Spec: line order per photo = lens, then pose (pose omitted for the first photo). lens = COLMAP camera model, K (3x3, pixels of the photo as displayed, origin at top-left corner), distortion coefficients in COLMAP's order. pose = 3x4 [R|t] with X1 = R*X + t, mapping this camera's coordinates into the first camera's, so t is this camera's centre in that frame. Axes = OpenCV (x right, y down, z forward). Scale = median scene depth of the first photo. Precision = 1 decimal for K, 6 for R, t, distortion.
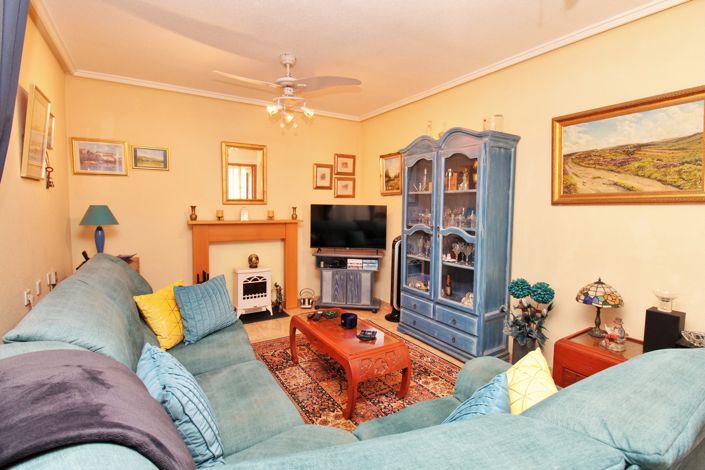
lens RADIAL K [[339.8, 0, 357.7], [0, 339.8, 230.3], [0, 0, 1]] dist [0.003343, -0.015517]
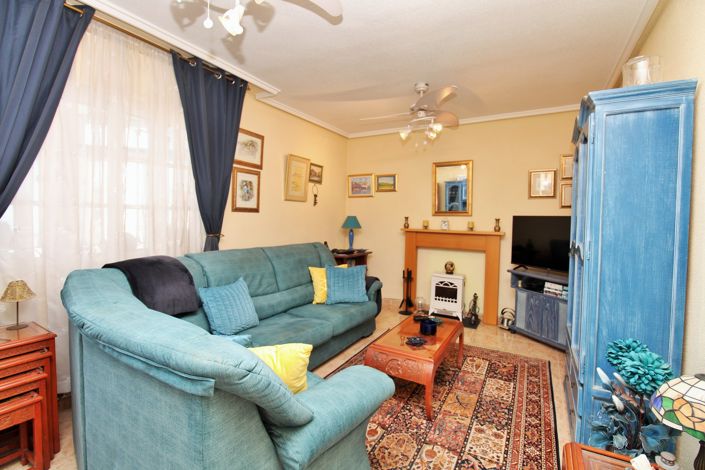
lens RADIAL K [[339.8, 0, 357.7], [0, 339.8, 230.3], [0, 0, 1]] dist [0.003343, -0.015517]
pose [[0.450882, 0.026536, -0.892189, 0.535449], [-0.082657, 0.996504, -0.012133, 0.008672], [0.888748, 0.079216, 0.451499, 0.239947]]
